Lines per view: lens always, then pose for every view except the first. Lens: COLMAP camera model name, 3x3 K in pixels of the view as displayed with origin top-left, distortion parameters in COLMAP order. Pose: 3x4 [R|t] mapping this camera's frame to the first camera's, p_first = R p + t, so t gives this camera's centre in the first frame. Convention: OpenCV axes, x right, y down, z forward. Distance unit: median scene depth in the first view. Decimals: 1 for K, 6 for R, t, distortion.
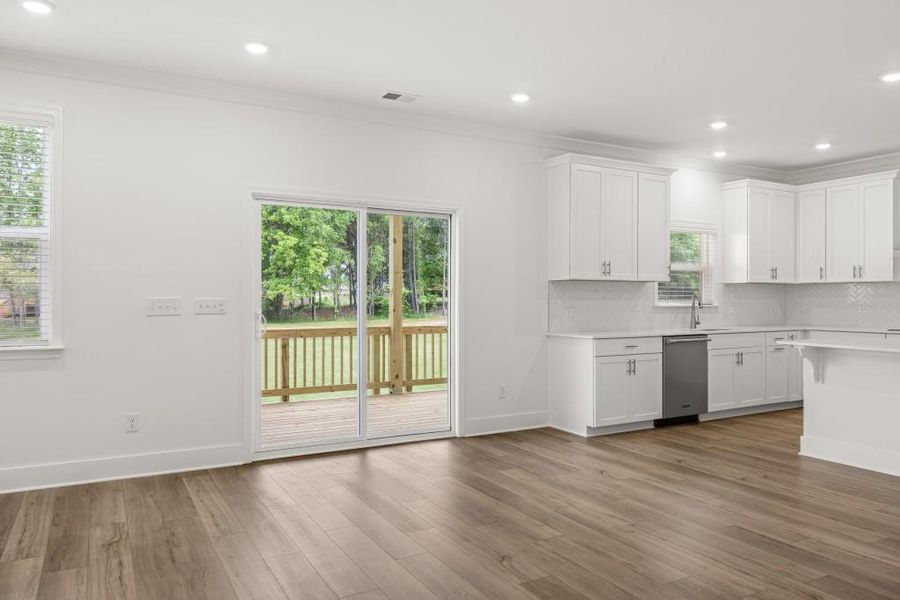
lens RADIAL K [[631.6, 0, 447.3], [0, 631.6, 301.4], [0, 0, 1]] dist [0.004034, -0.000710]
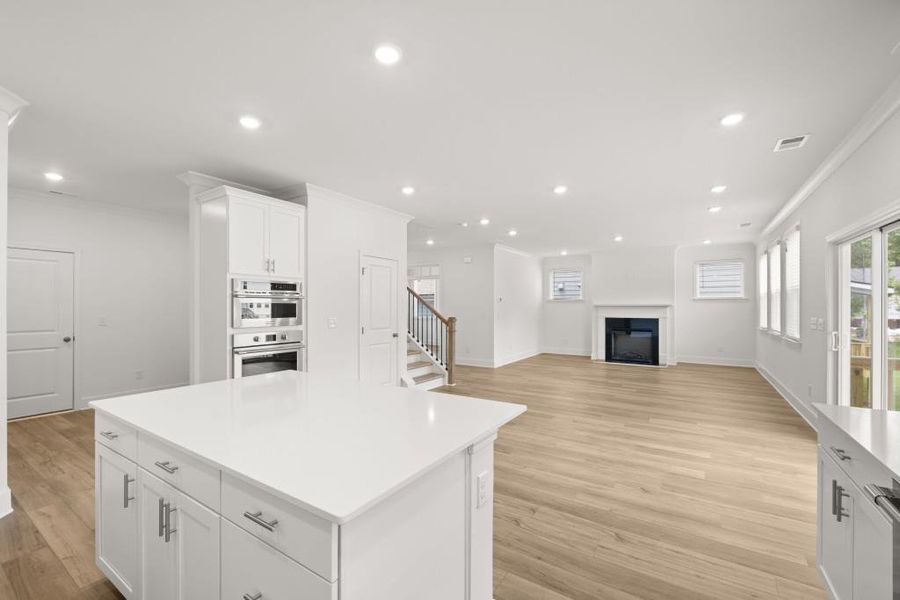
lens RADIAL K [[379.8, 0, 447.2], [0, 379.8, 304.6], [0, 0, 1]] dist [0.001767, -0.001023]
pose [[-0.886700, -0.001576, -0.462343, 0.636850], [-0.001902, 0.999998, 0.000239, -0.030288], [0.462342, 0.001091, -0.886701, 1.080773]]
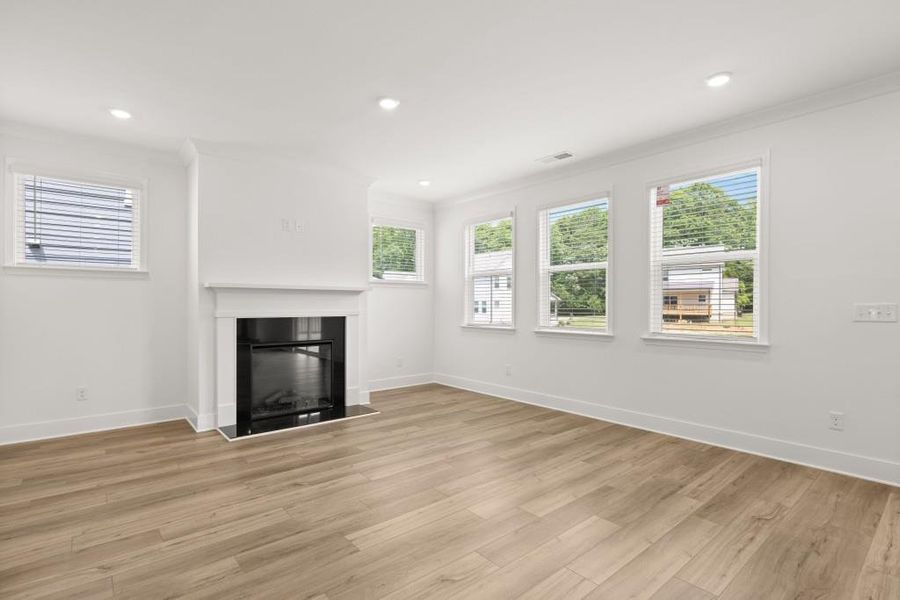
lens RADIAL K [[430.9, 0, 443.0], [0, 430.9, 305.9], [0, 0, 1]] dist [-0.009962, 0.001750]
pose [[0.188176, 0.002769, -0.982131, 0.063953], [-0.006357, 0.999979, 0.001601, 0.000258], [0.982115, 0.005942, 0.188190, 0.155839]]
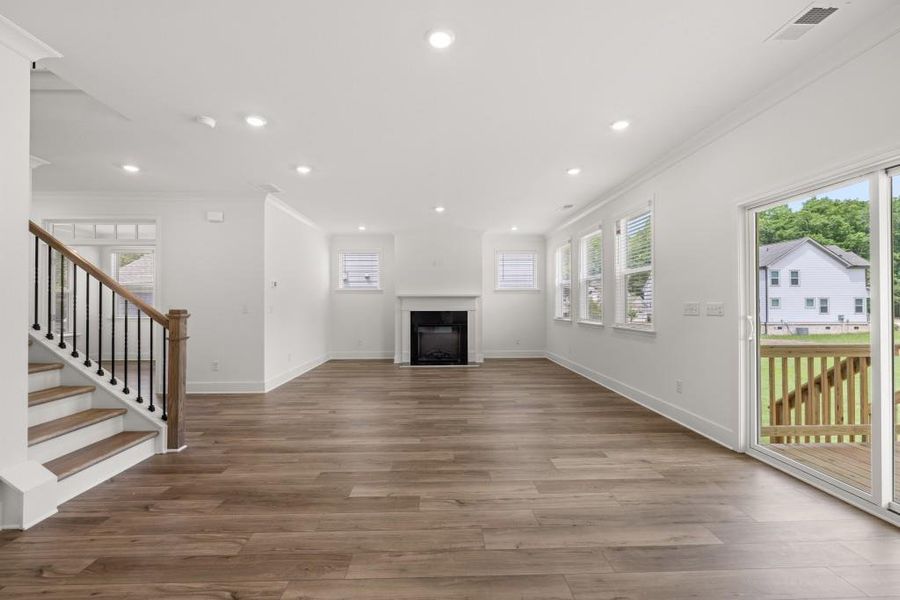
lens RADIAL K [[379.8, 0, 448.3], [0, 379.8, 299.7], [0, 0, 1]] dist [0.001767, -0.001023]
pose [[-0.462481, -0.010137, -0.886571, 0.410382], [-0.001456, 0.999942, -0.010673, -0.002034], [0.886628, -0.003645, -0.462469, 0.689108]]
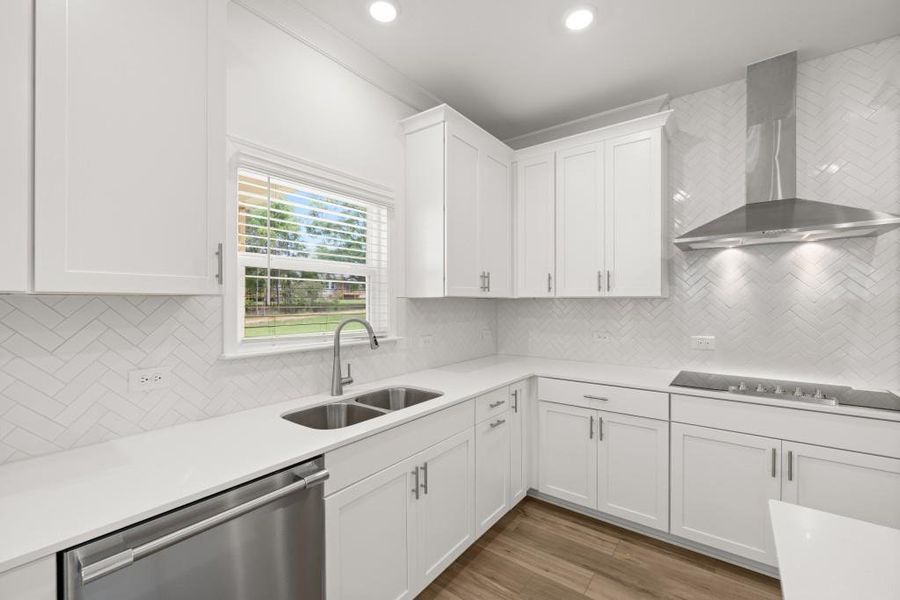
lens RADIAL K [[379.8, 0, 451.3], [0, 379.8, 302.6], [0, 0, 1]] dist [0.001767, -0.001023]
pose [[0.913814, -0.001944, 0.406129, 0.416899], [0.002942, 0.999994, -0.001834, -0.029546], [-0.406123, 0.002871, 0.913814, 0.836927]]
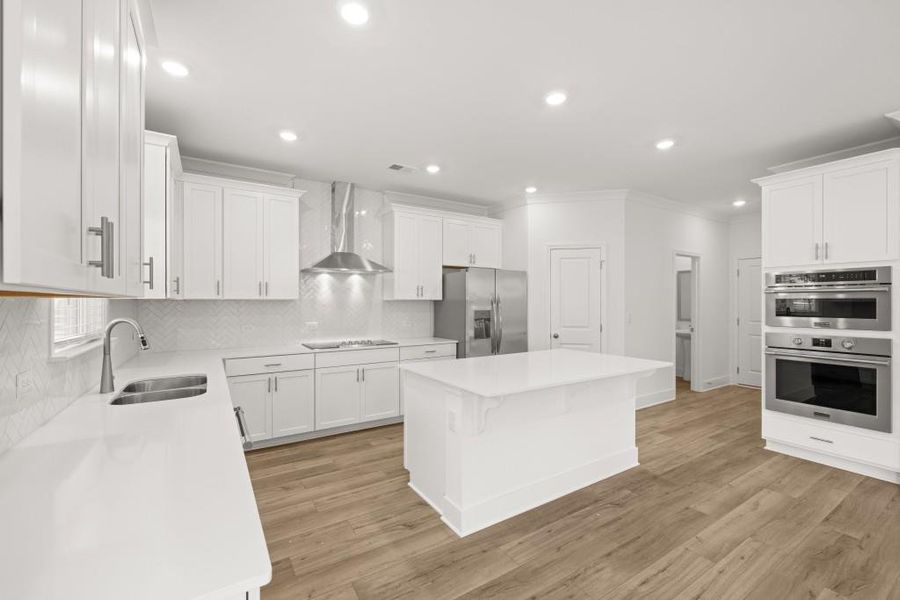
lens RADIAL K [[379.8, 0, 448.5], [0, 379.8, 300.8], [0, 0, 1]] dist [0.001767, -0.001023]
pose [[-0.060722, 0.003181, 0.998150, 0.093835], [0.005168, 0.999983, -0.002872, -0.030389], [-0.998141, 0.004984, -0.060738, 0.891437]]
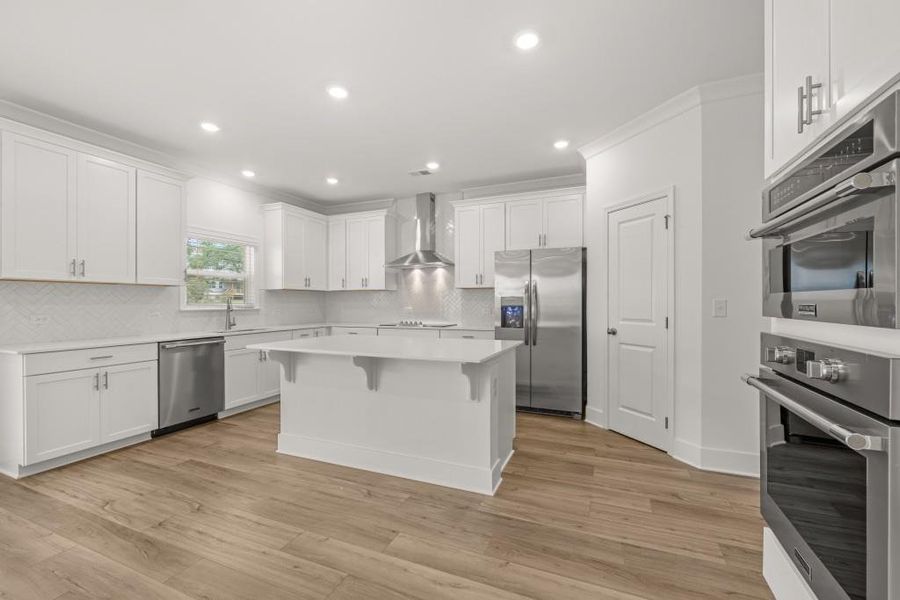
lens RADIAL K [[379.8, 0, 450.0], [0, 379.8, 303.2], [0, 0, 1]] dist [0.001767, -0.001023]
pose [[0.790677, -0.003931, 0.612220, 0.342673], [0.006050, 0.999981, -0.001393, -0.000030], [-0.612203, 0.004805, 0.790686, 0.283331]]
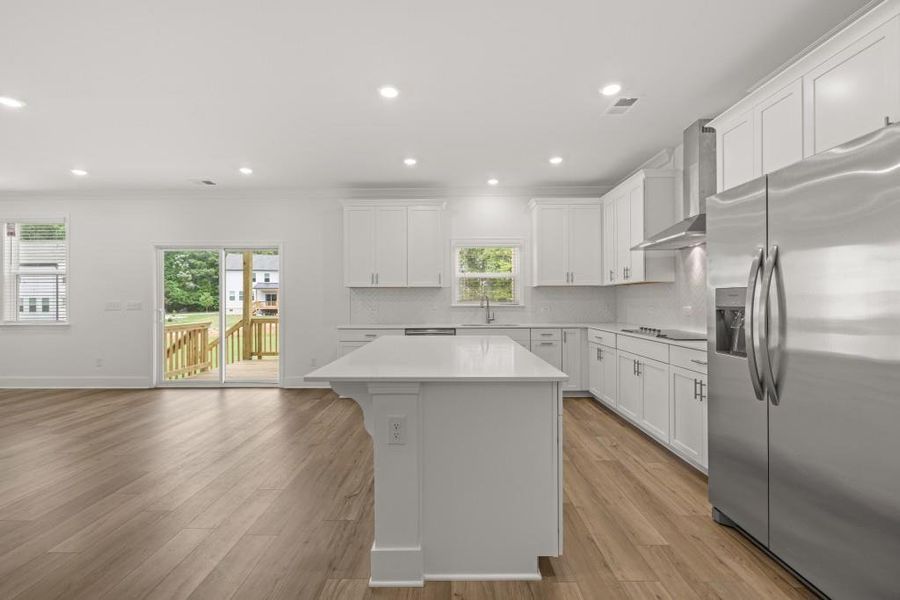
lens RADIAL K [[379.8, 0, 447.5], [0, 379.8, 297.9], [0, 0, 1]] dist [0.001767, -0.001023]
pose [[0.865176, -0.007844, -0.501408, 0.822878], [0.002331, 0.999930, -0.011621, 0.000044], [0.501464, 0.008886, 0.865133, 0.366434]]
